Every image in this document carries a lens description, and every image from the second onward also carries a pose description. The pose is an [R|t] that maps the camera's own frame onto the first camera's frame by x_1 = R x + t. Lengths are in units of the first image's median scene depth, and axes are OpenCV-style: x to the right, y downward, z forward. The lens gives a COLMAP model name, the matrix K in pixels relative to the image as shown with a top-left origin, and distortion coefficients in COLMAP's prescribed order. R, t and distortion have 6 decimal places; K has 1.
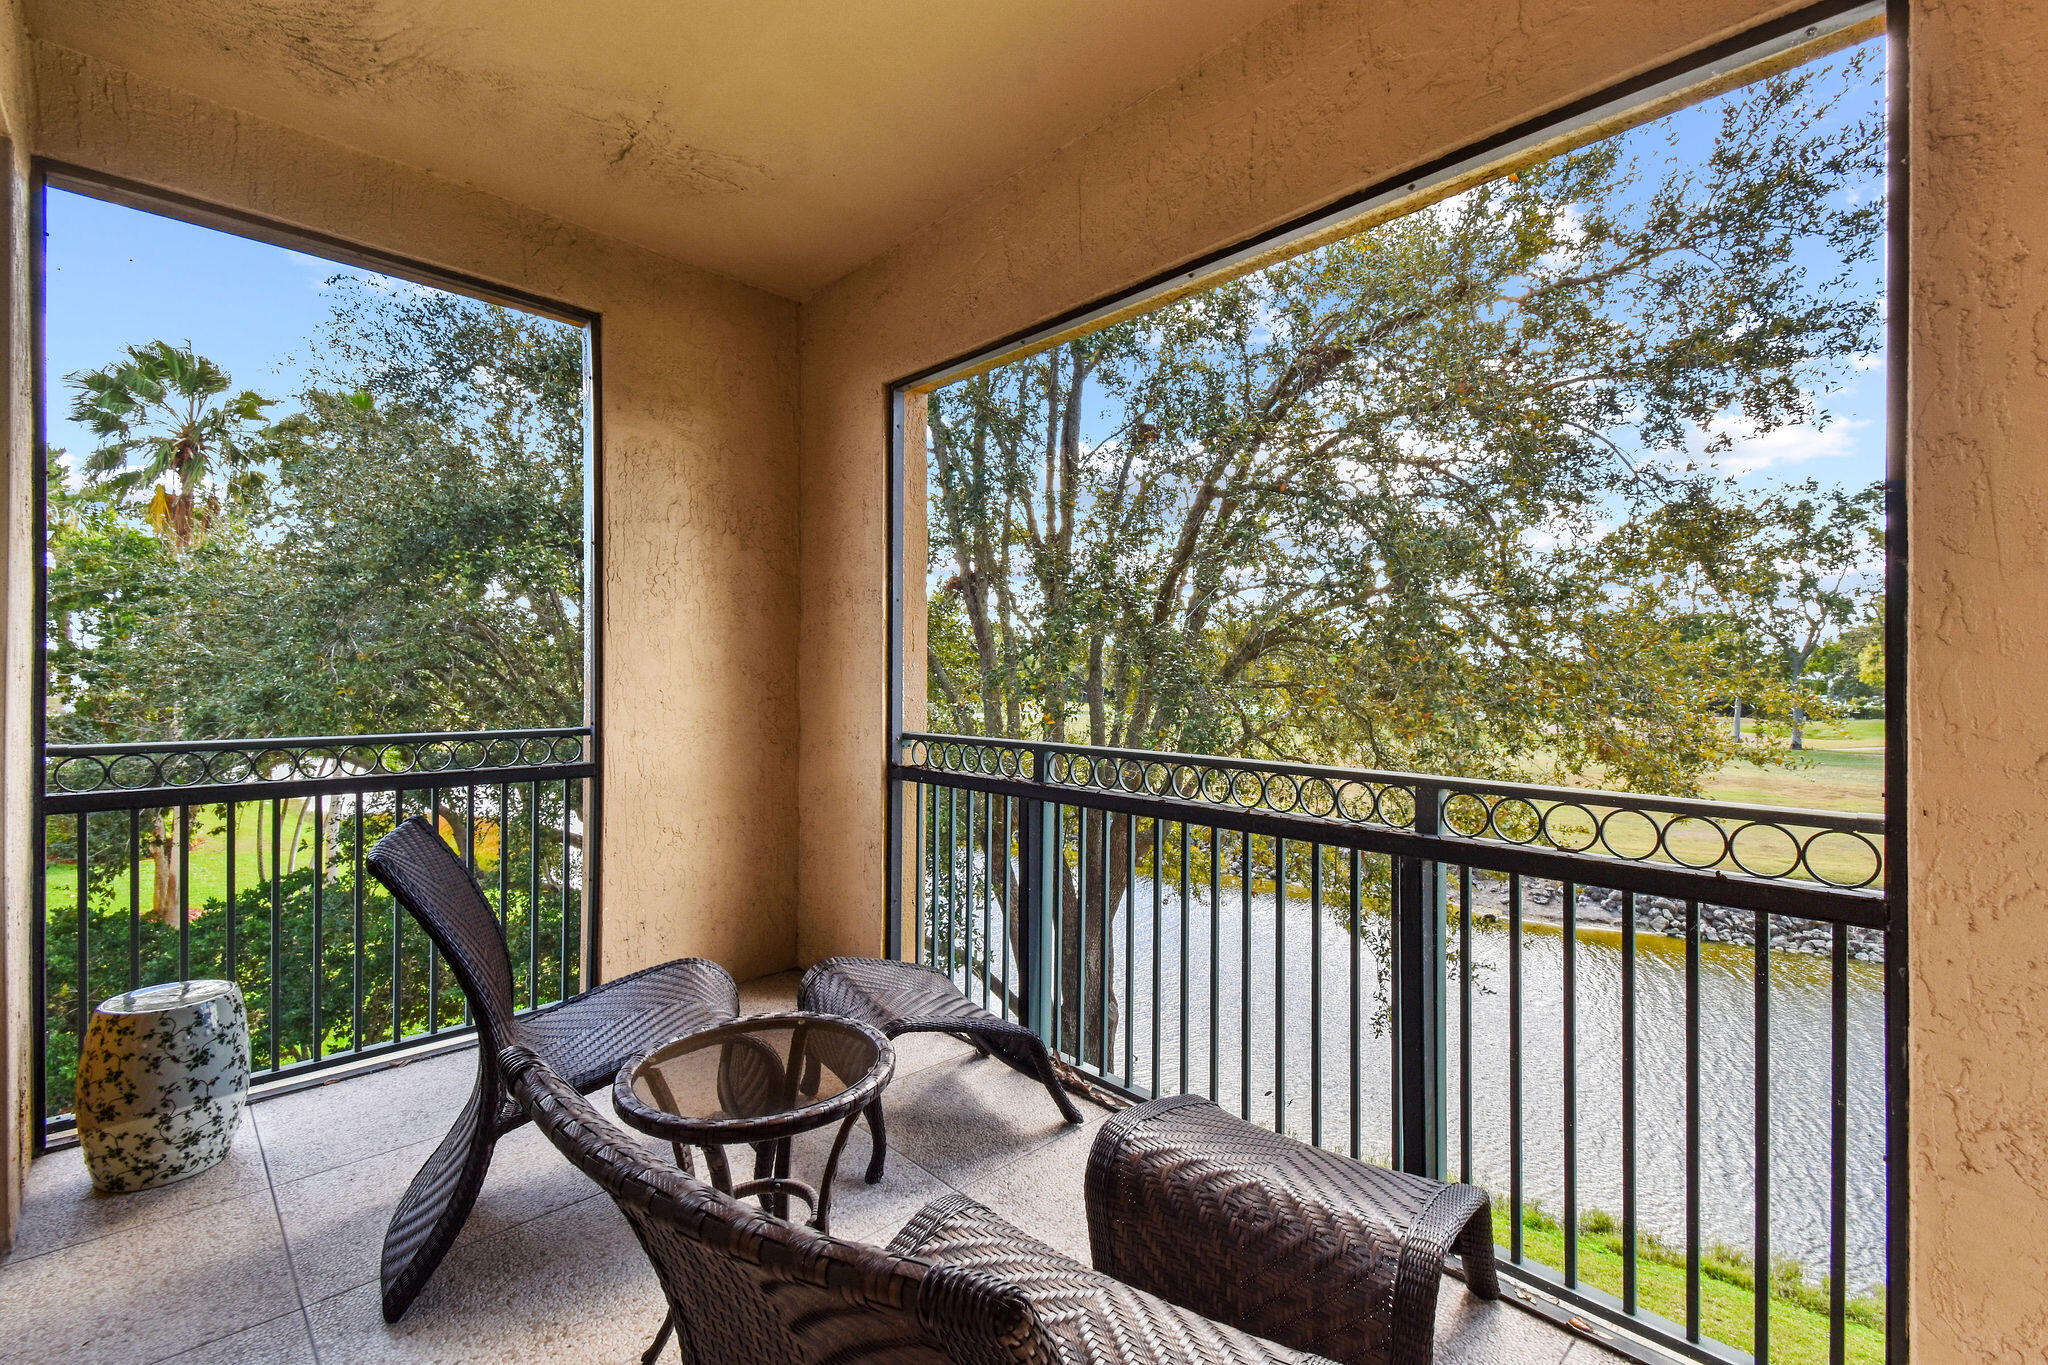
lens RADIAL K [[898.7, 0, 1028.5], [0, 898.7, 677.7], [0, 0, 1]] dist [0.043467, -0.022633]
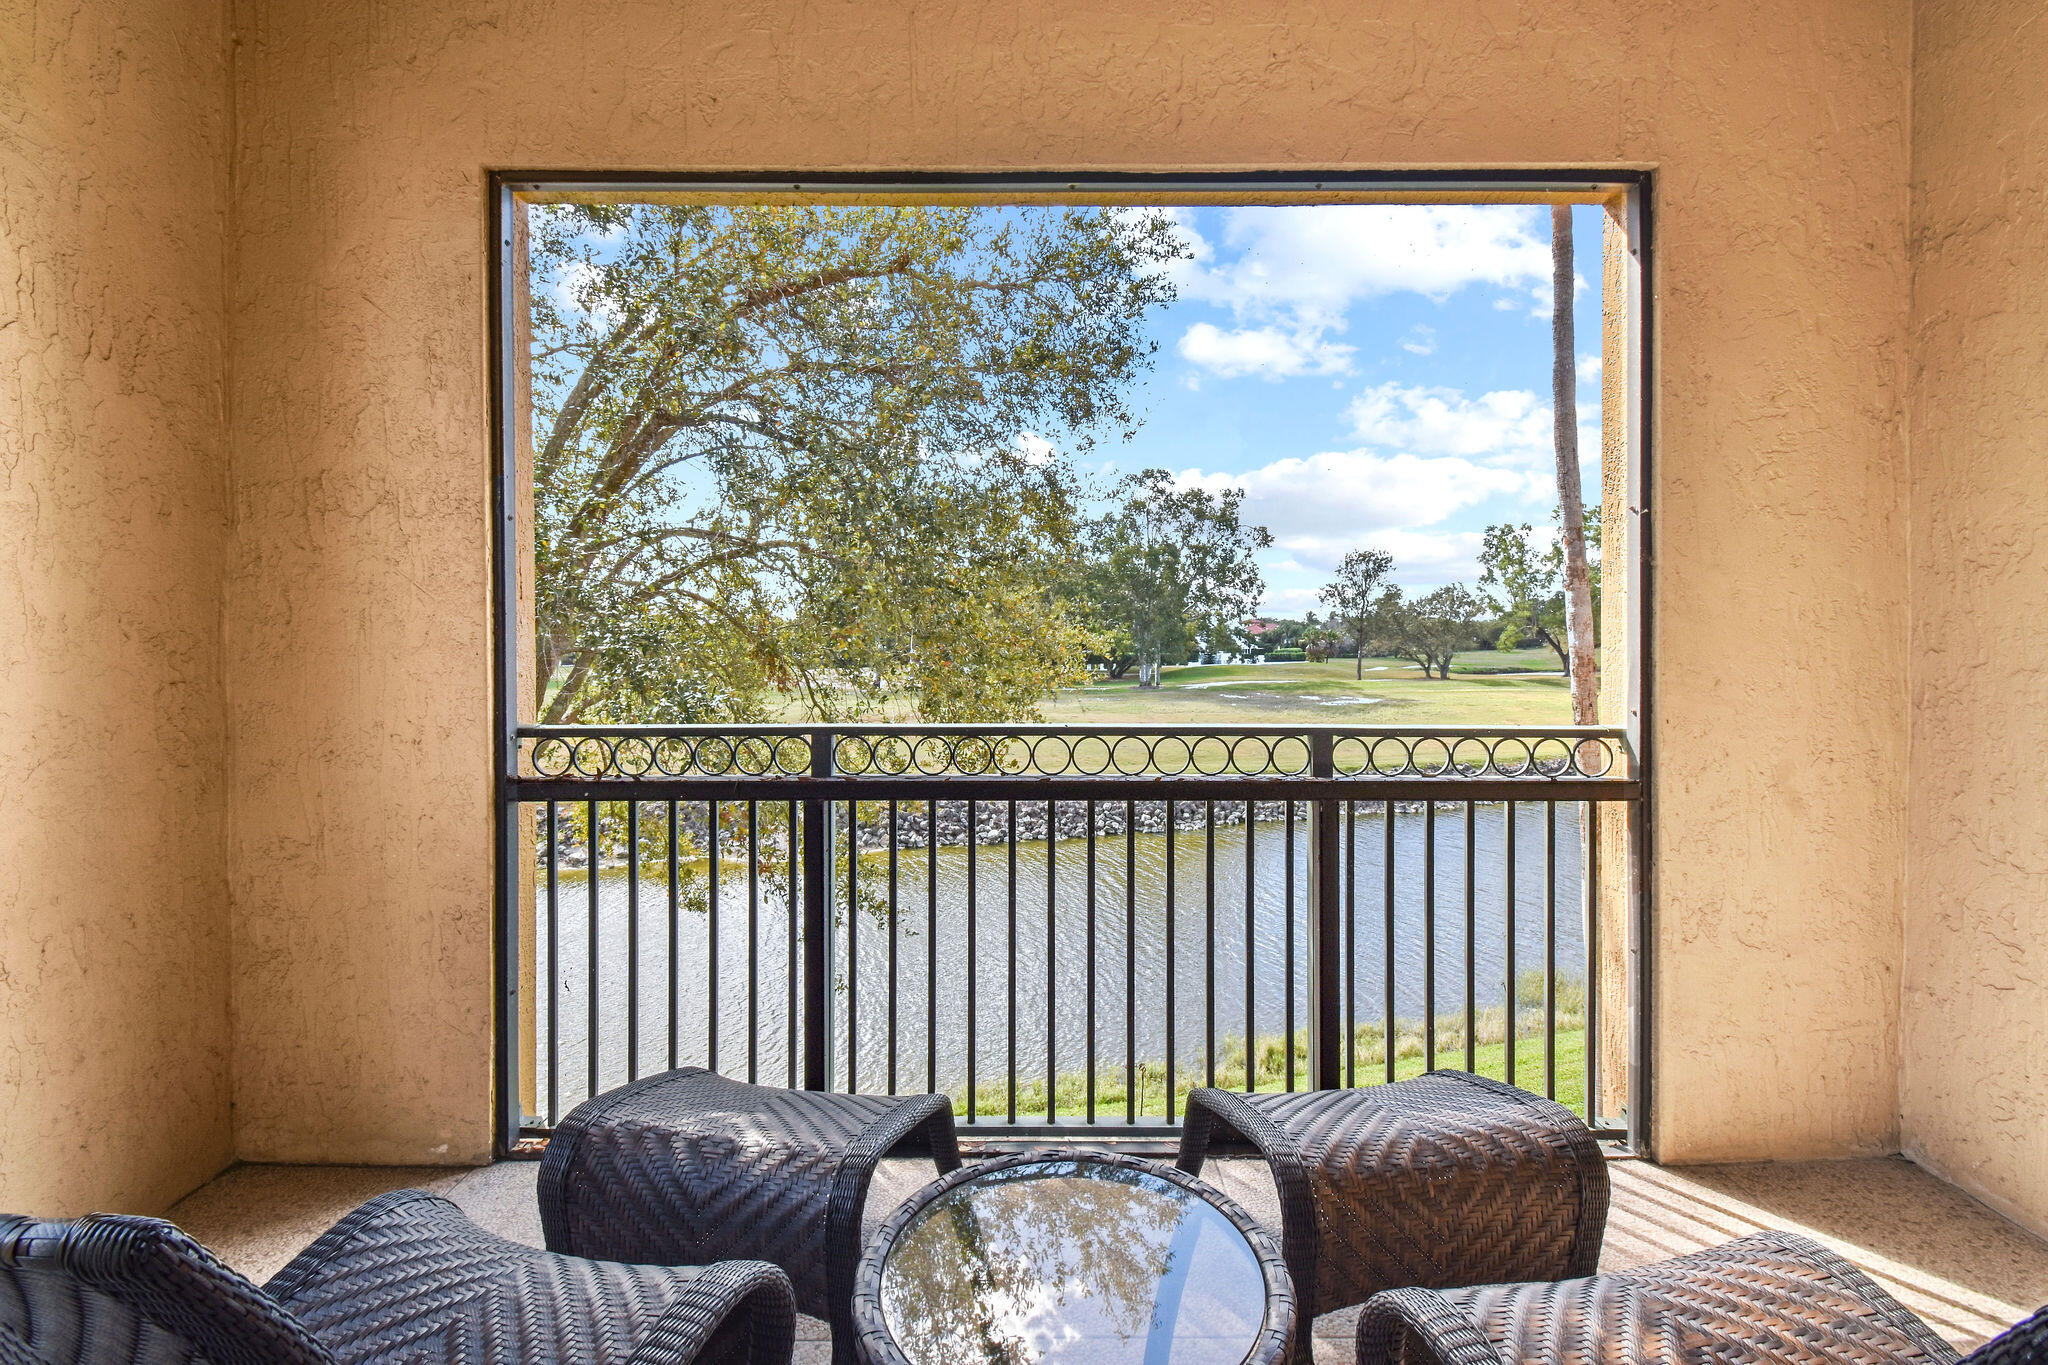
lens RADIAL K [[901.3, 0, 1050.5], [0, 901.3, 633.5], [0, 0, 1]] dist [0.026302, -0.022944]
pose [[0.686524, -0.010636, 0.727029, -0.343178], [0.005144, 0.999939, 0.009772, -0.008681], [-0.727089, -0.002969, 0.686537, 0.280200]]
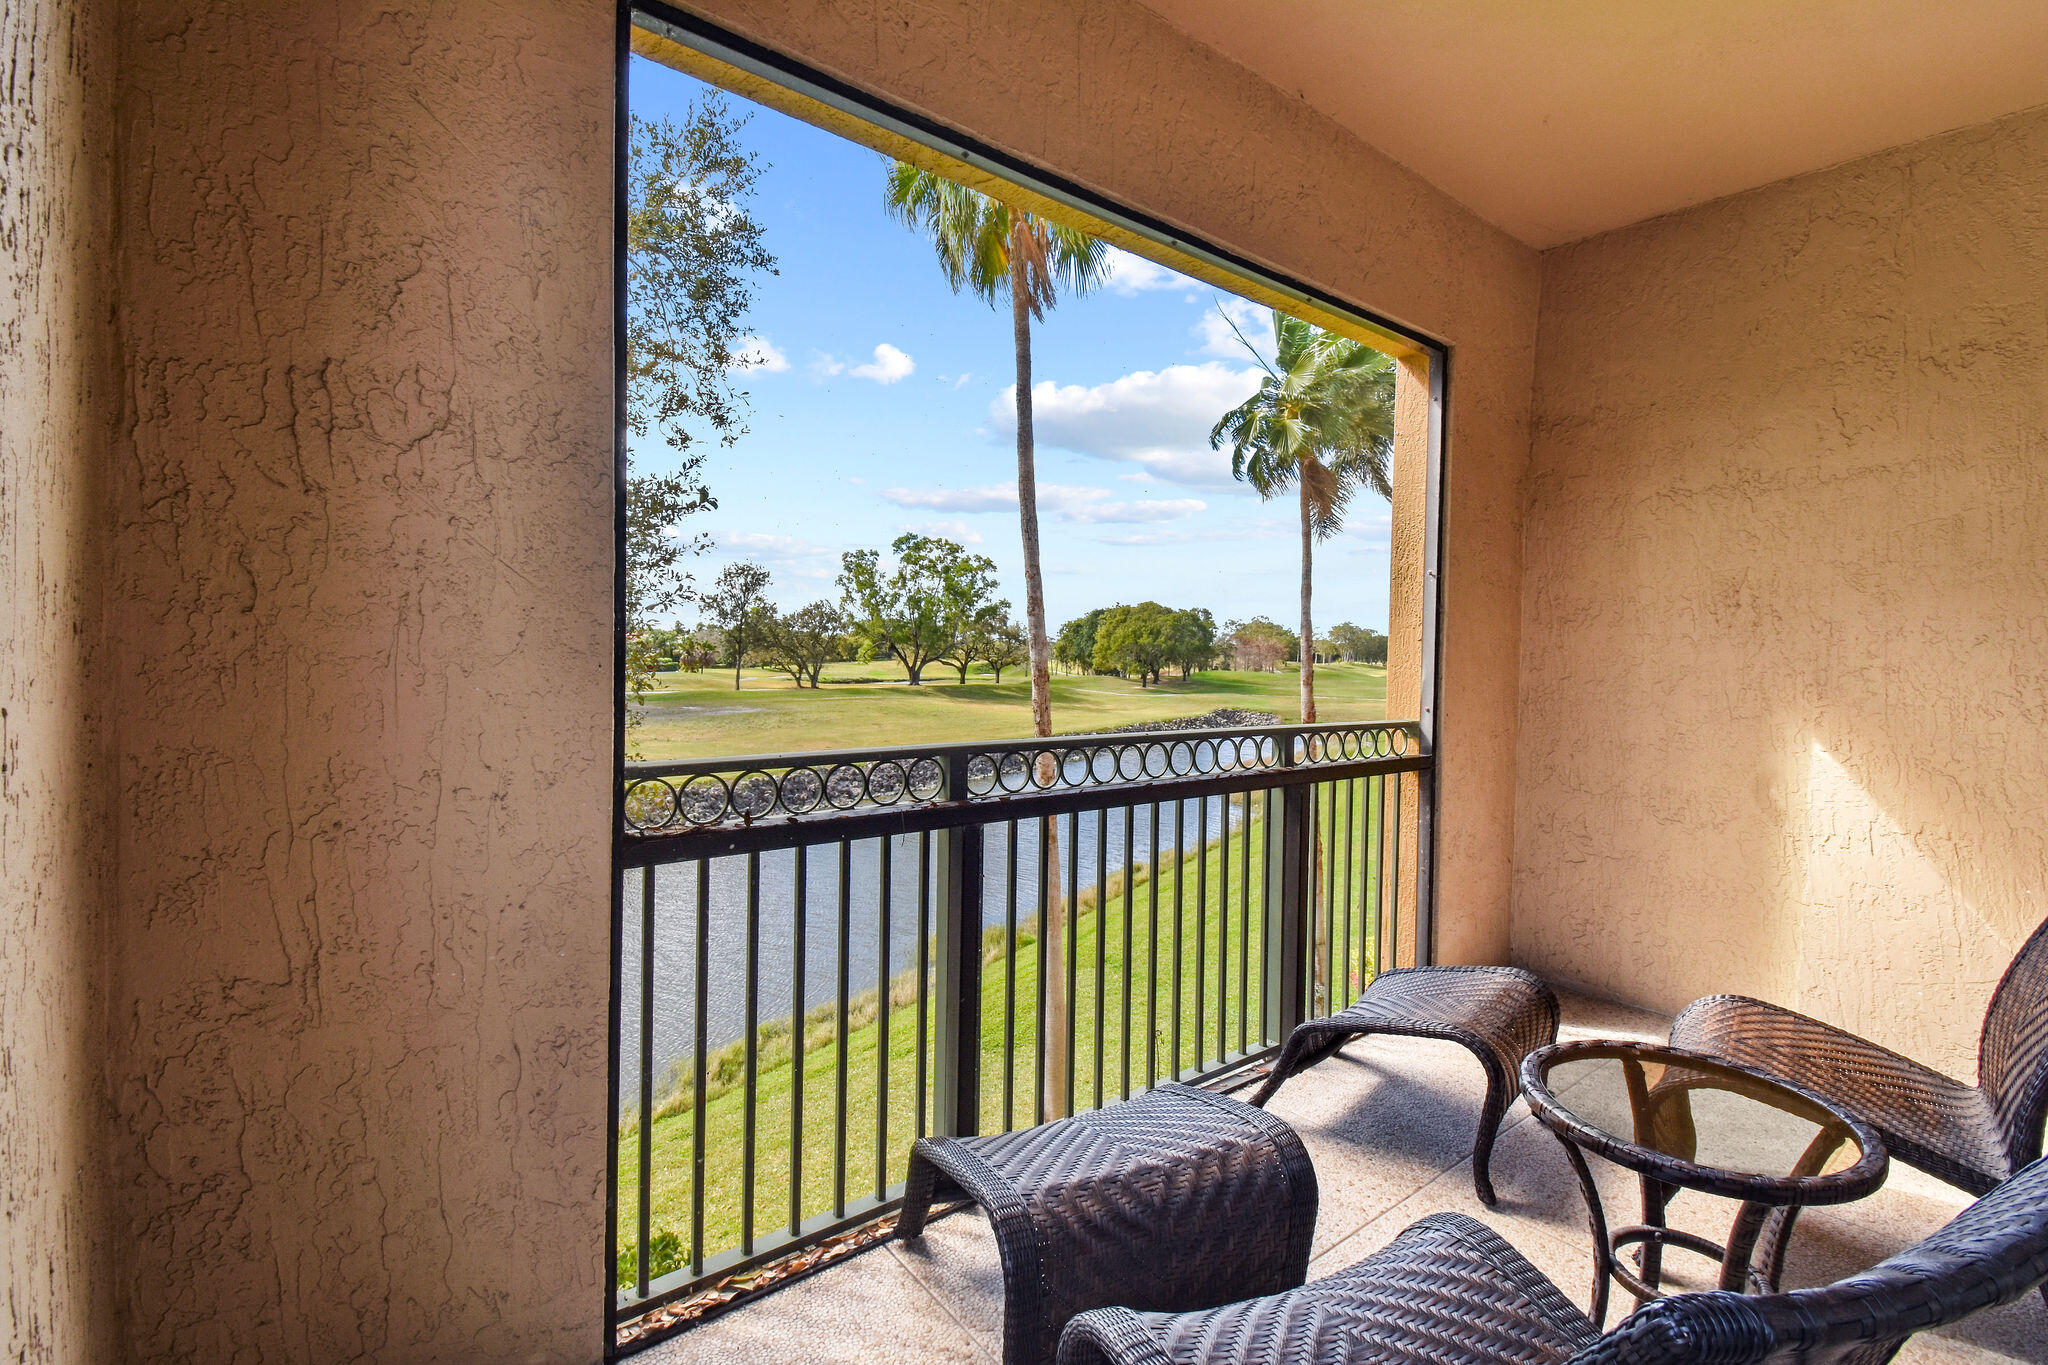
lens RADIAL K [[896.1, 0, 995.1], [0, 896.1, 658.1], [0, 0, 1]] dist [0.015737, -0.019719]
pose [[0.111658, -0.016985, 0.993601, -0.571377], [-0.022353, 0.999558, 0.019599, -0.007067], [-0.993495, -0.024399, 0.111229, 0.752741]]
